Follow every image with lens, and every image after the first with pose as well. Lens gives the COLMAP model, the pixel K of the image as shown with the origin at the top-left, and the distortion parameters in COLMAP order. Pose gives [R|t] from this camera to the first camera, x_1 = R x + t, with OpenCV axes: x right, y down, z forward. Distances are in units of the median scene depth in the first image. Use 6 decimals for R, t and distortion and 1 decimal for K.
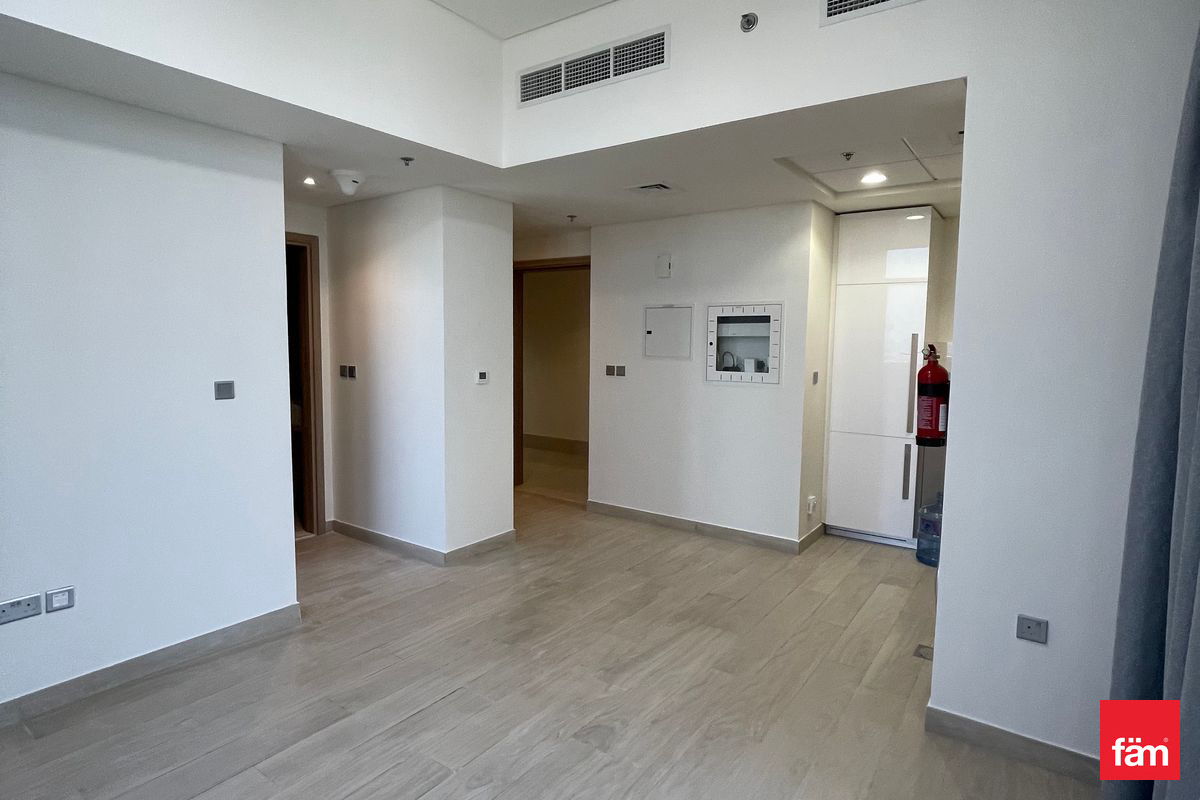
lens RADIAL K [[643.7, 0, 590.8], [0, 643.7, 395.0], [0, 0, 1]] dist [-0.002862, 0.001901]
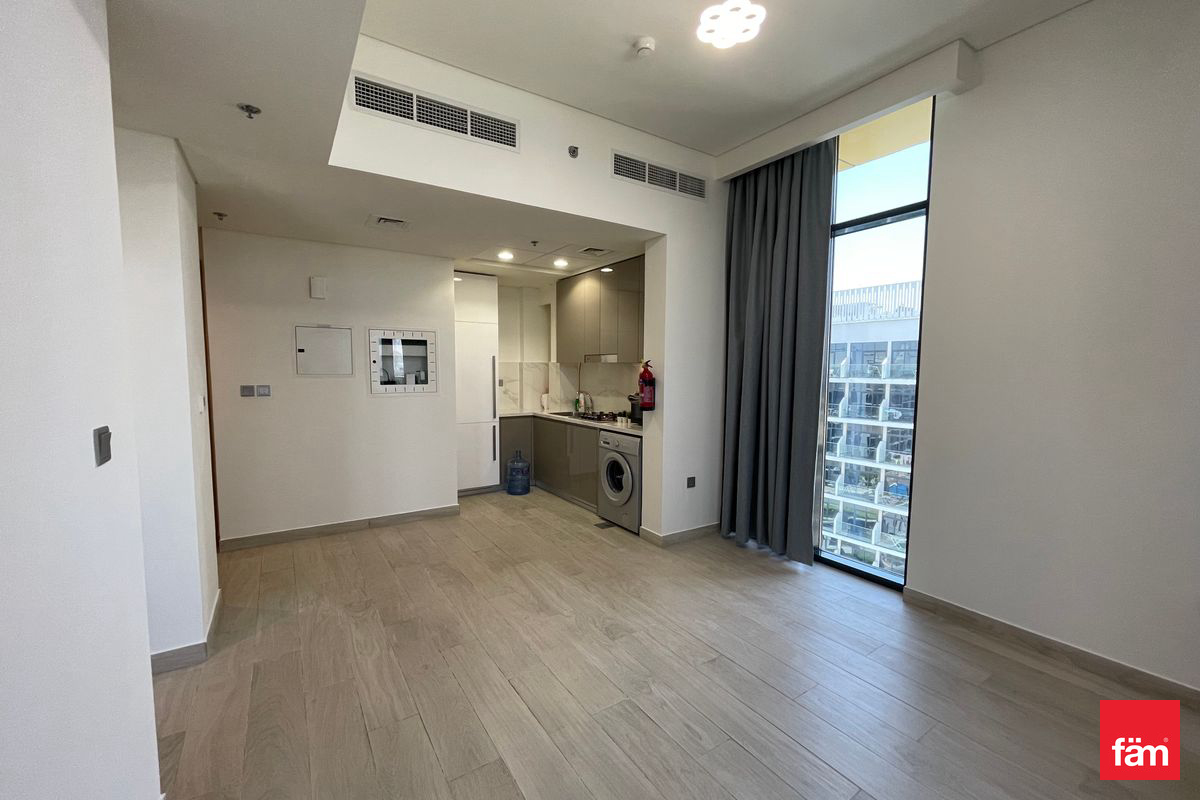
lens RADIAL K [[482.8, 0, 597.2], [0, 482.8, 406.3], [0, 0, 1]] dist [-0.000332, -0.000023]
pose [[0.355379, -0.082509, 0.931073, -0.644457], [0.080139, 0.995118, 0.057596, -0.023557], [-0.931280, 0.054146, 0.360257, 0.416795]]
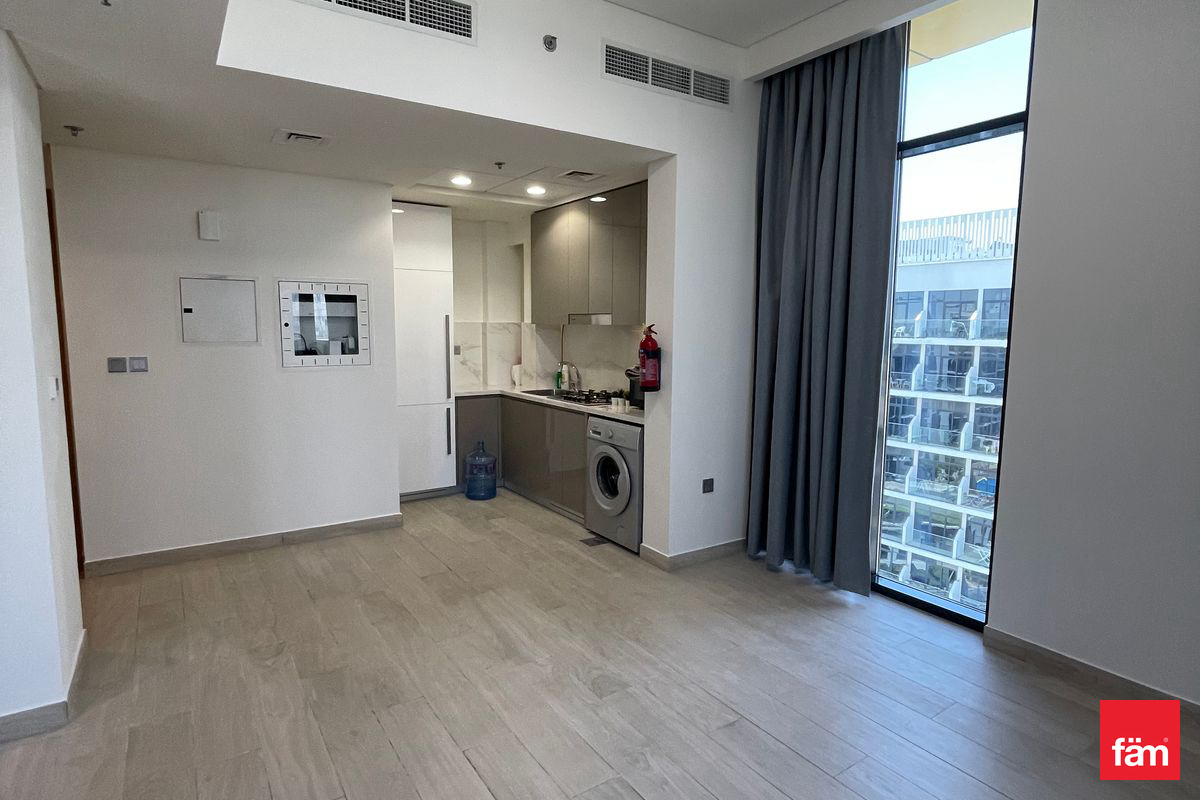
lens RADIAL K [[643.7, 0, 590.8], [0, 643.7, 395.0], [0, 0, 1]] dist [-0.002862, 0.001901]
pose [[0.354332, -0.111298, 0.928473, -0.640164], [0.079635, 0.992876, 0.088627, -0.039610], [-0.931723, 0.042535, 0.360671, 0.405530]]
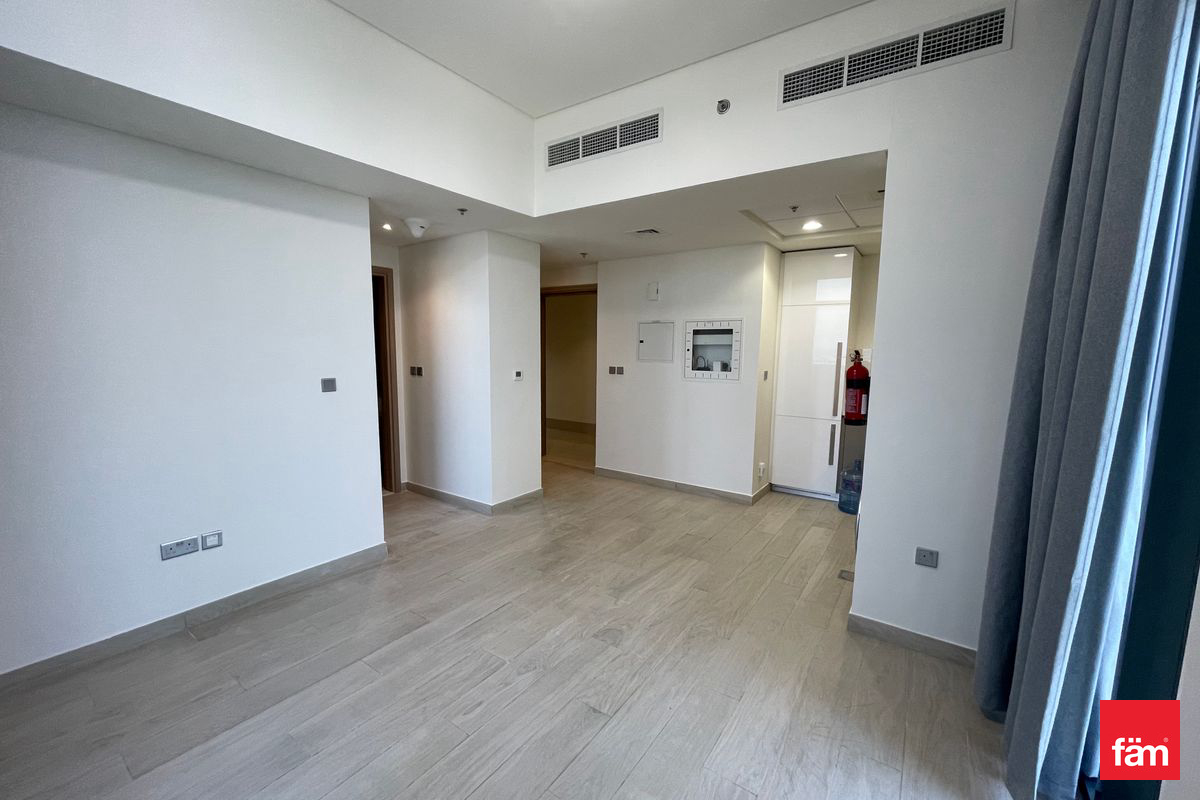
lens RADIAL K [[482.8, 0, 597.2], [0, 482.8, 406.3], [0, 0, 1]] dist [-0.000332, -0.000023]
pose [[0.999928, -0.002009, 0.011805, -0.019593], [0.001580, 0.999342, 0.036250, 0.000806], [-0.011870, -0.036228, 0.999273, -0.009180]]
